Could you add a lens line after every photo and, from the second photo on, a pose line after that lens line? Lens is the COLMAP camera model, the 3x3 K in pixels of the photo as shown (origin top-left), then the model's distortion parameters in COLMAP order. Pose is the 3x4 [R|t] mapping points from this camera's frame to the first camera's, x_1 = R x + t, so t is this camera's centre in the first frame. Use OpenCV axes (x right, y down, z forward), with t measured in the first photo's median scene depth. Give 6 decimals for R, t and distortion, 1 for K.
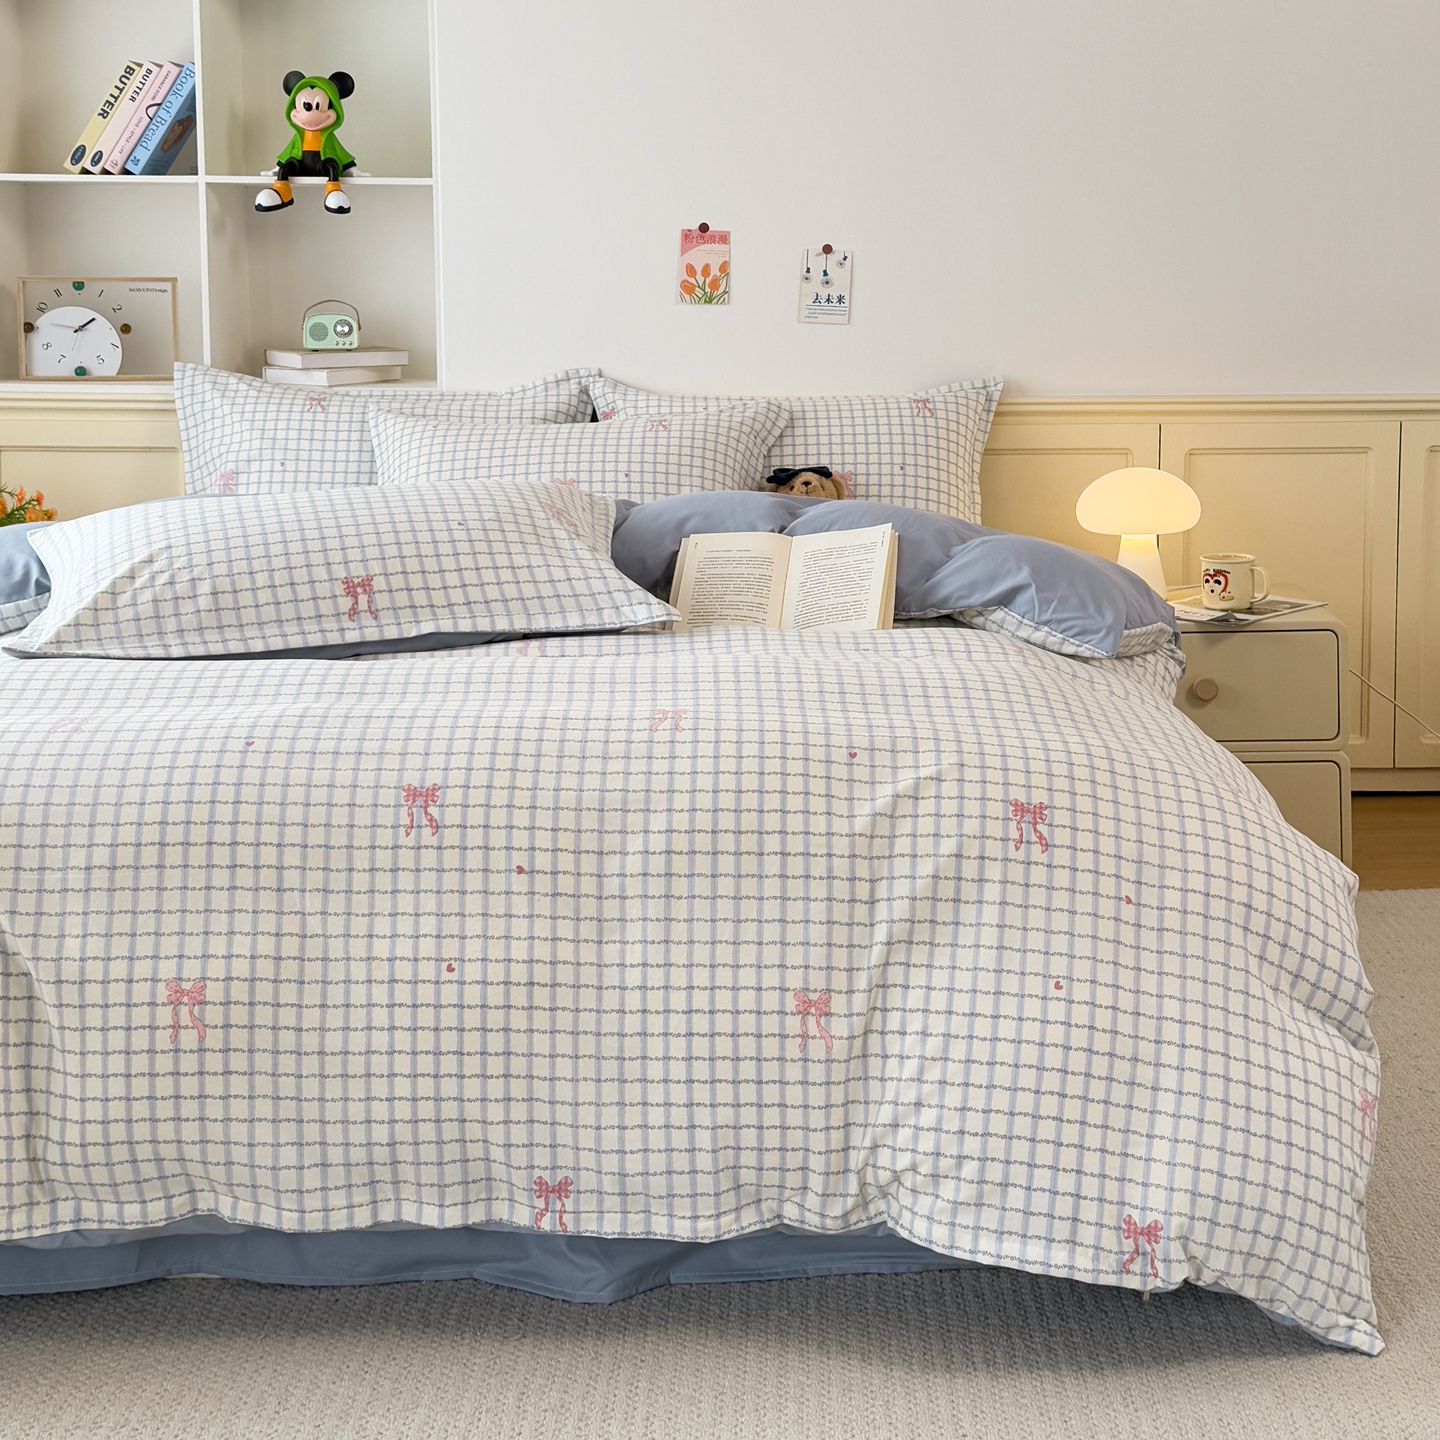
lens RADIAL K [[2185.7, 0, 820.3], [0, 2185.7, 502.1], [0, 0, 1]] dist [0.021152, 0.184482]
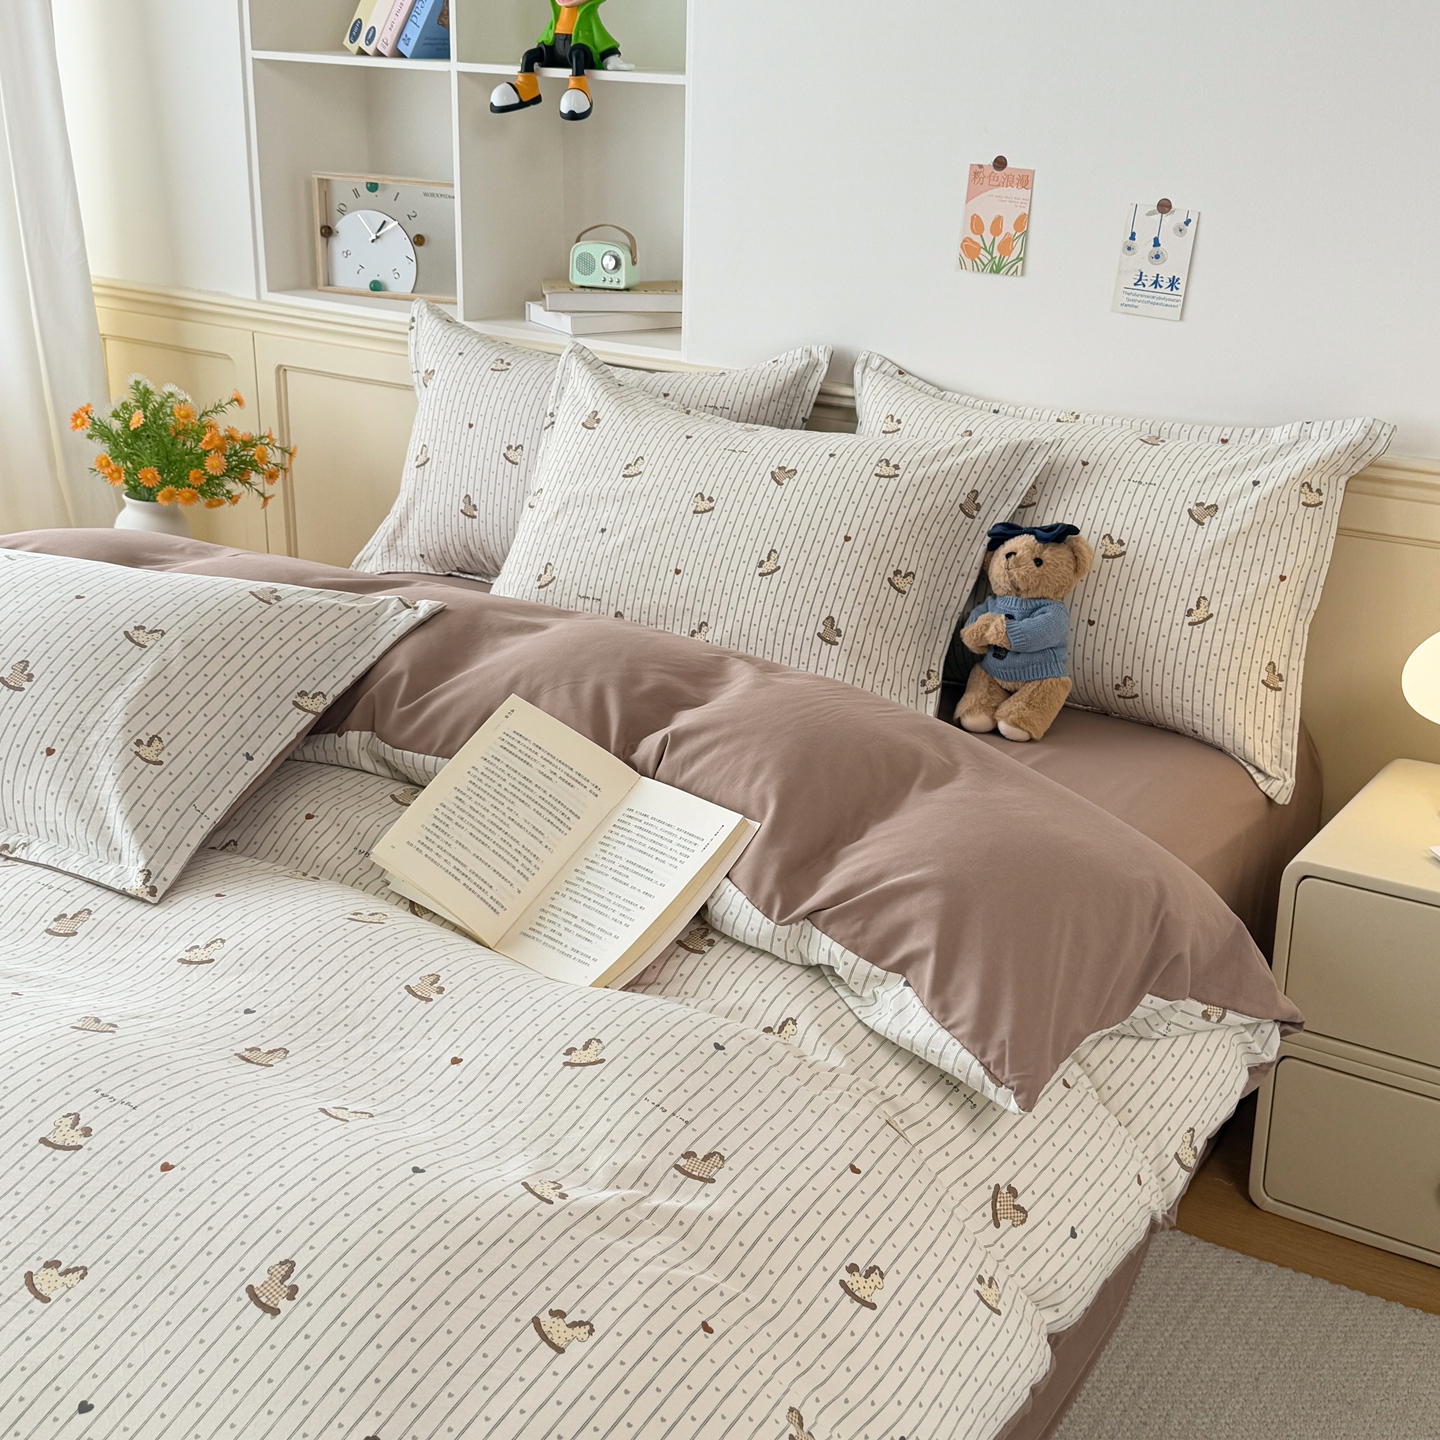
lens RADIAL K [[1906.6, 0, 717.4], [0, 1906.6, 747.7], [0, 0, 1]] dist [0.171595, -0.366836]
pose [[0.846124, 0.208784, -0.490391, 0.218624], [-0.089901, 0.962806, 0.254800, -0.094681], [0.525349, -0.171506, 0.833423, 0.394246]]
